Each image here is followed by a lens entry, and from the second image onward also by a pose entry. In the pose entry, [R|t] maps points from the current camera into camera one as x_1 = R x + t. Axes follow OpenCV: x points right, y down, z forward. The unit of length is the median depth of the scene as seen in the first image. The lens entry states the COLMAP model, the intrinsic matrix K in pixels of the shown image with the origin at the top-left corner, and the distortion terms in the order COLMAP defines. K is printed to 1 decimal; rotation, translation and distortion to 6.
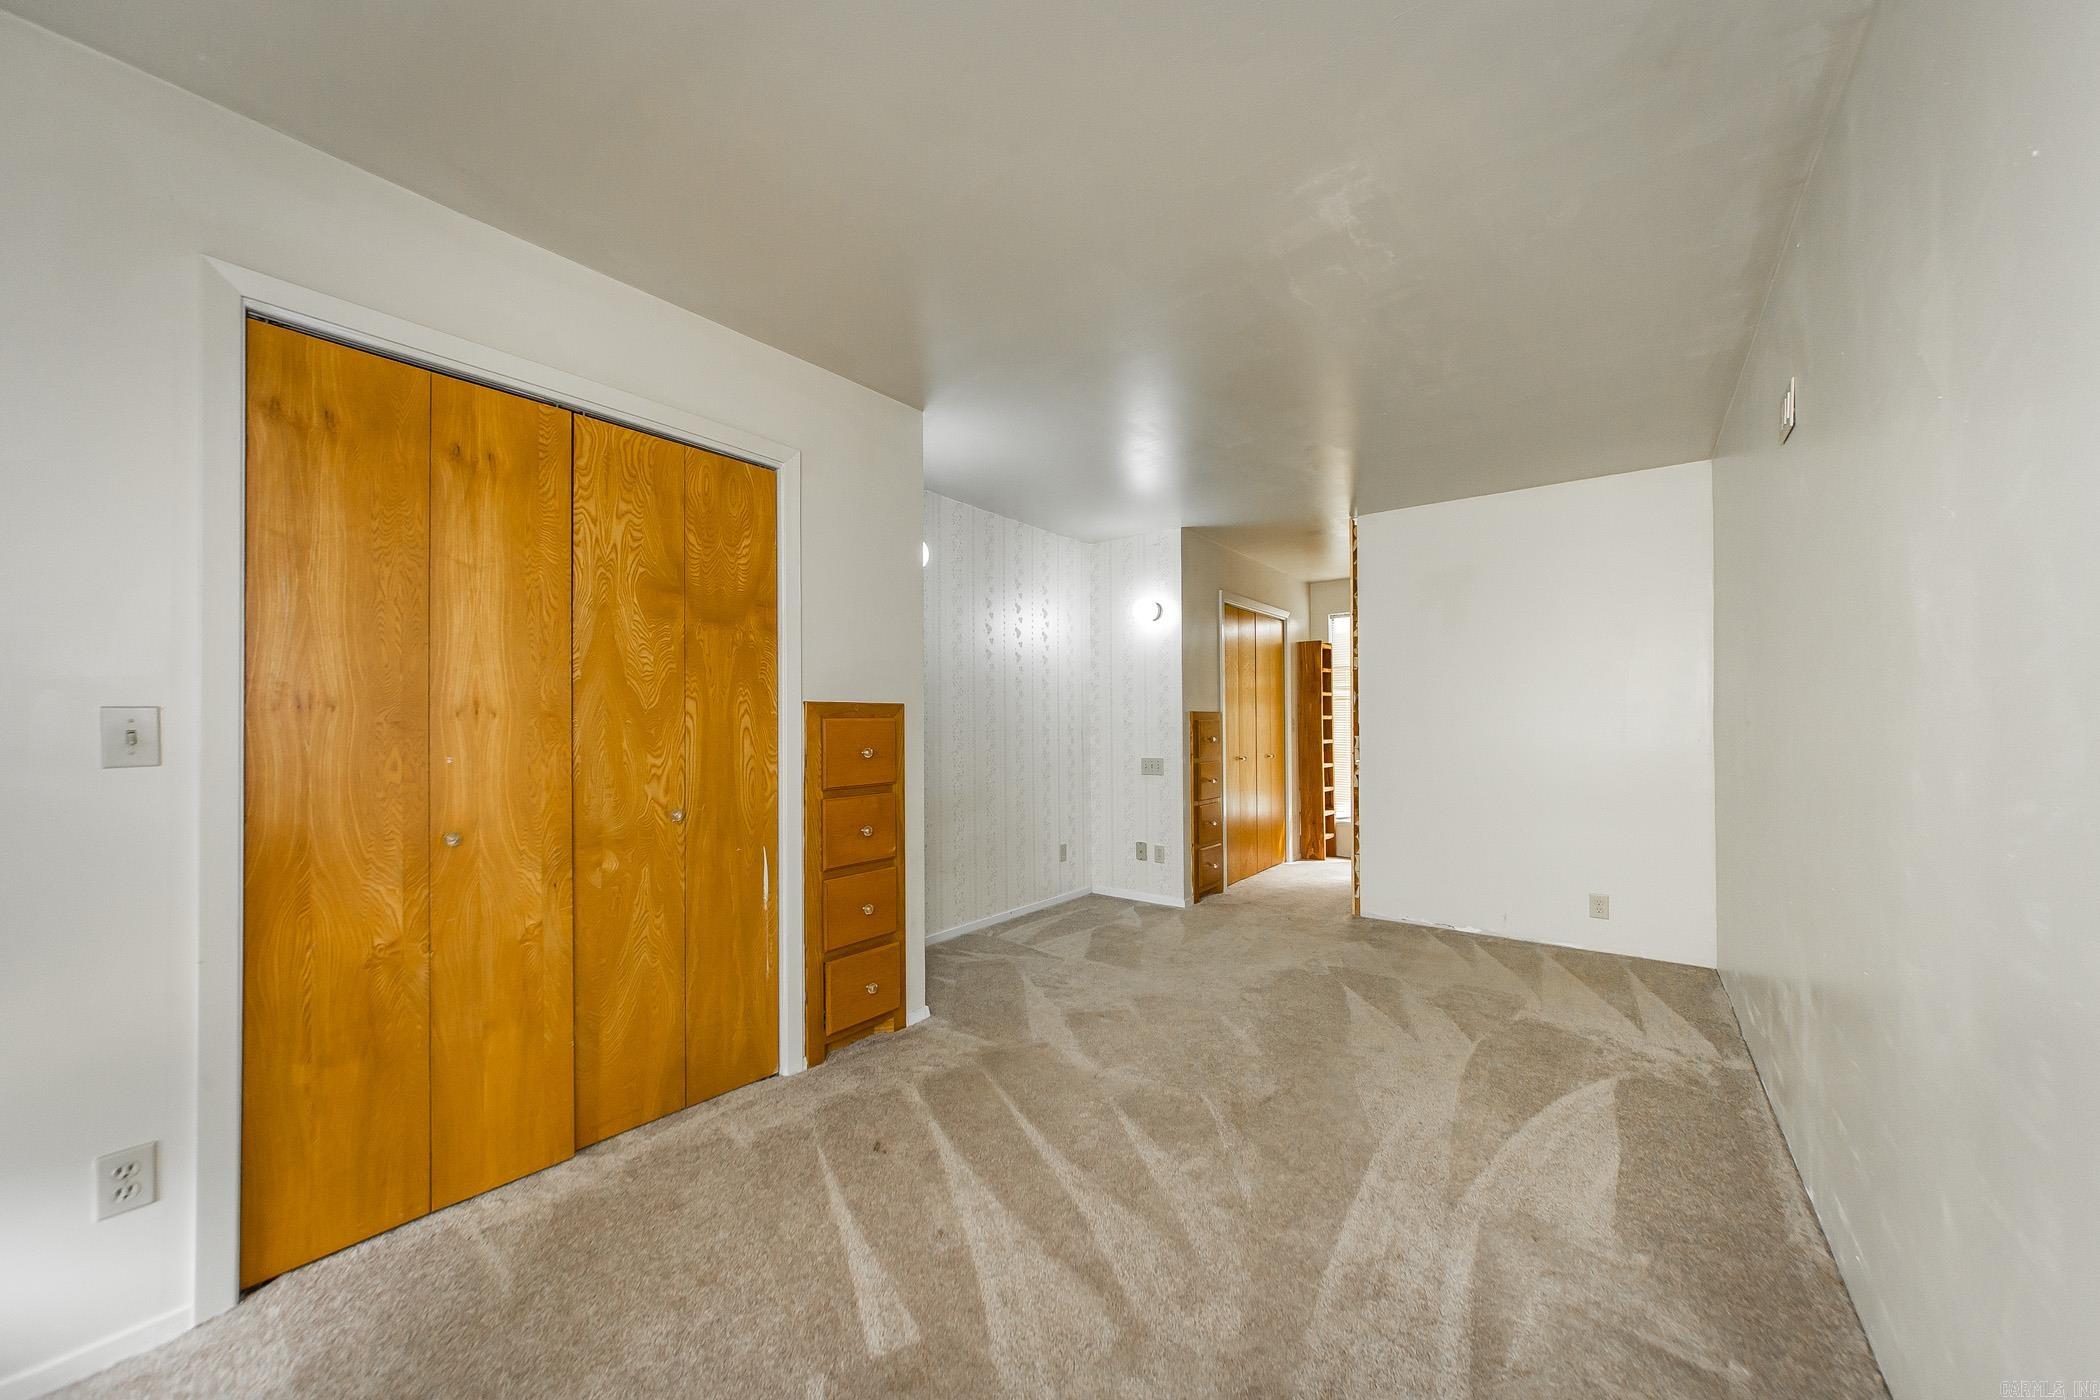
lens RADIAL K [[753.6, 0, 1054.5], [0, 753.6, 710.2], [0, 0, 1]] dist [-0.009970, 0.002663]
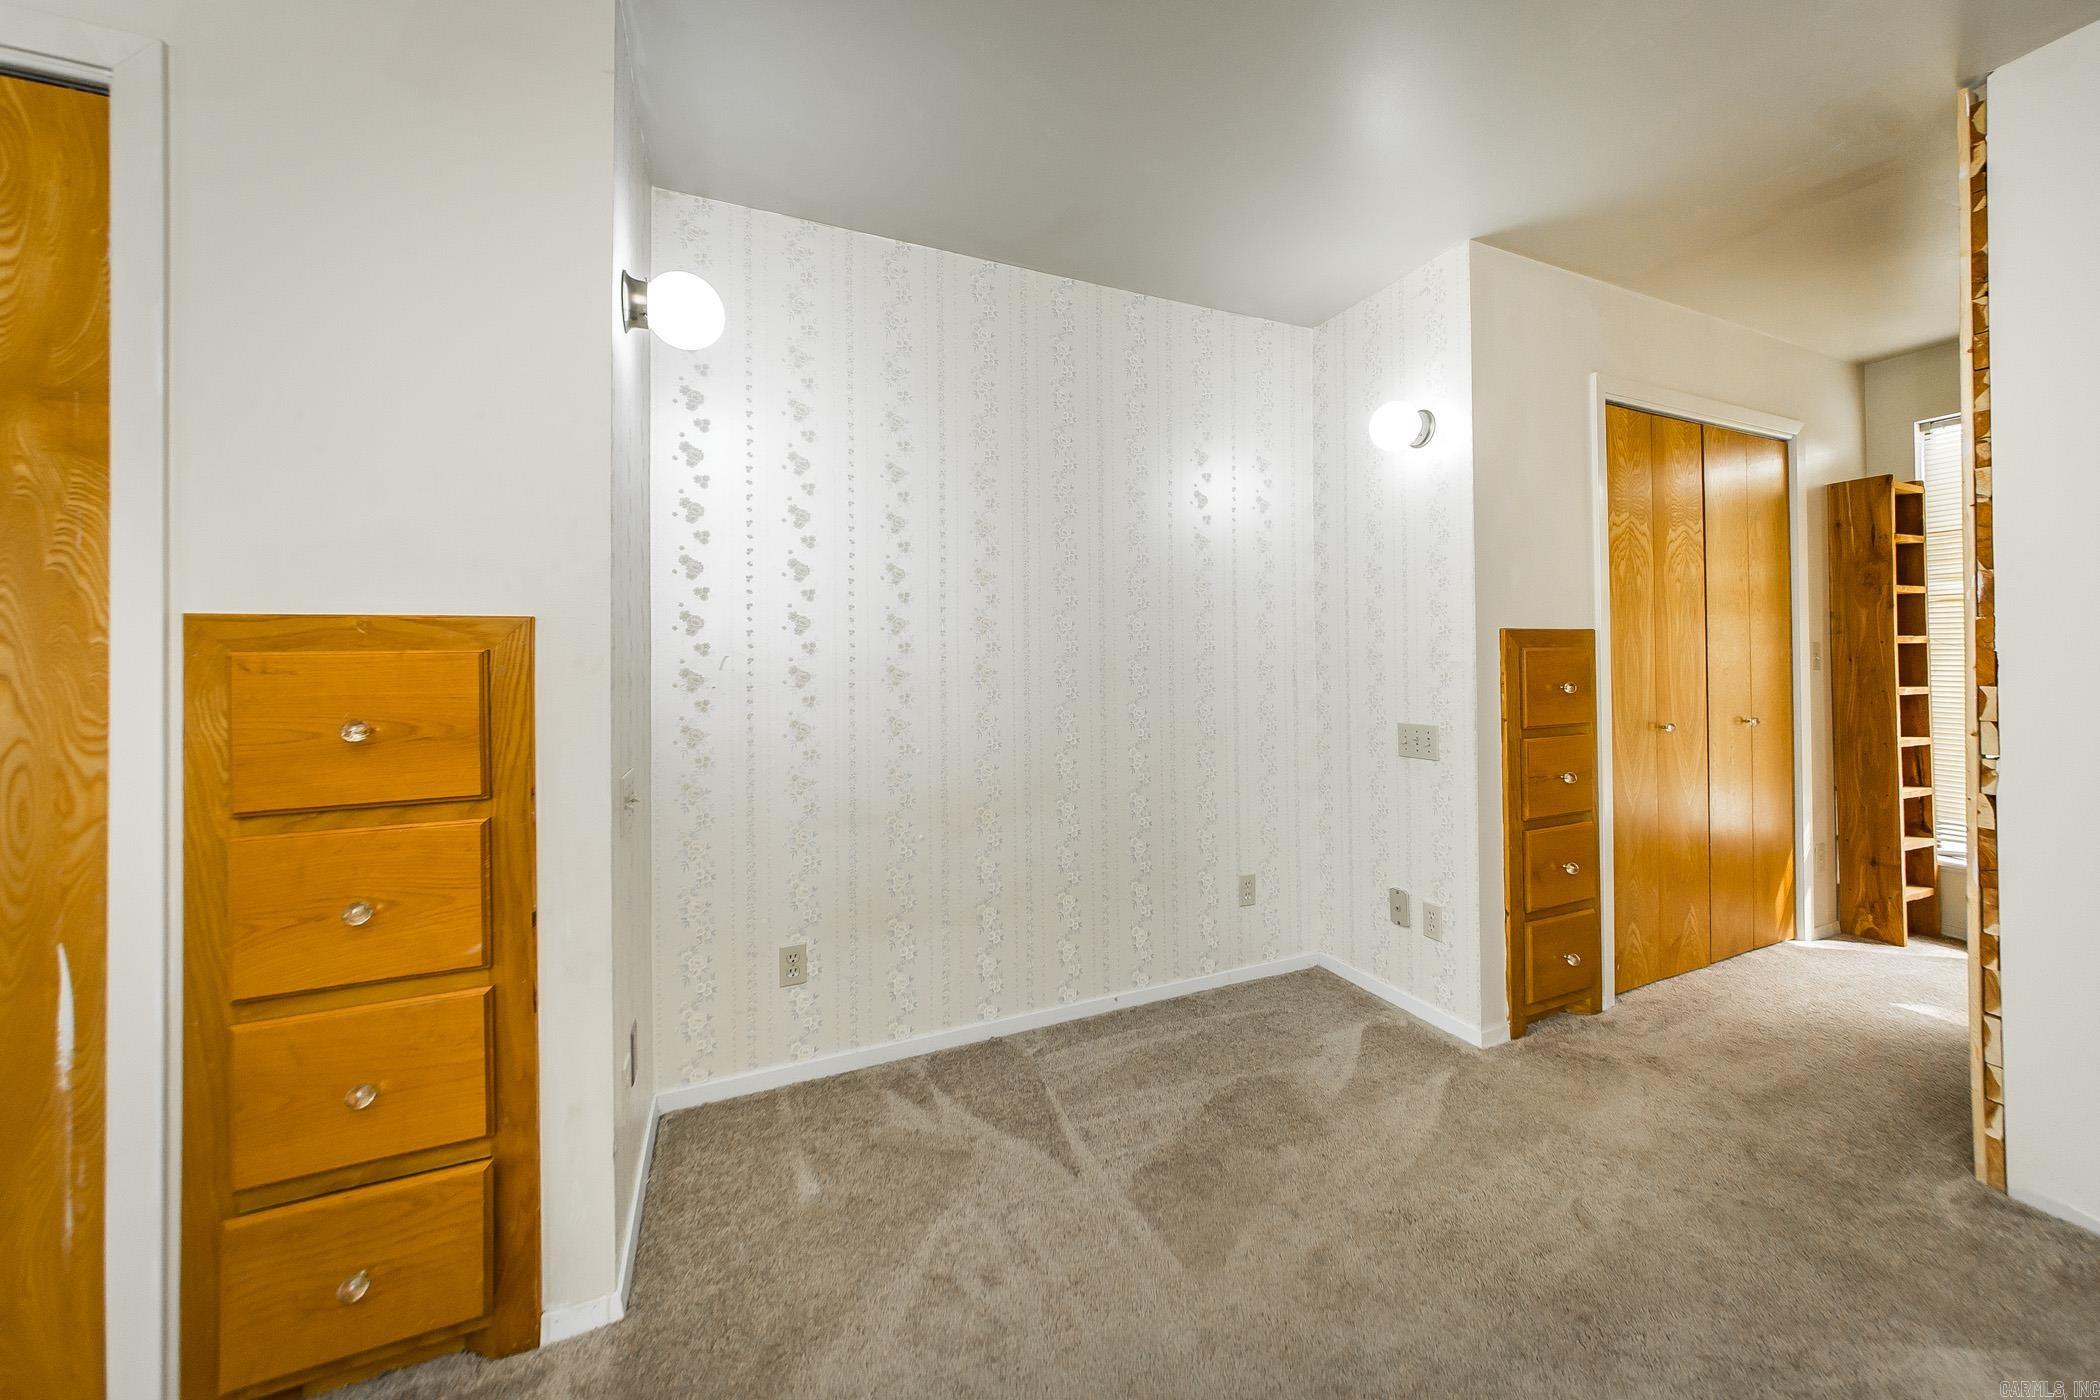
lens RADIAL K [[753.6, 0, 1146.8], [0, 753.6, 648.1], [0, 0, 1]] dist [-0.009970, 0.002663]
pose [[0.887815, -0.010192, -0.460087, 0.206841], [0.014141, 0.999887, 0.005137, 0.007998], [0.459983, -0.011067, 0.887859, 0.493507]]
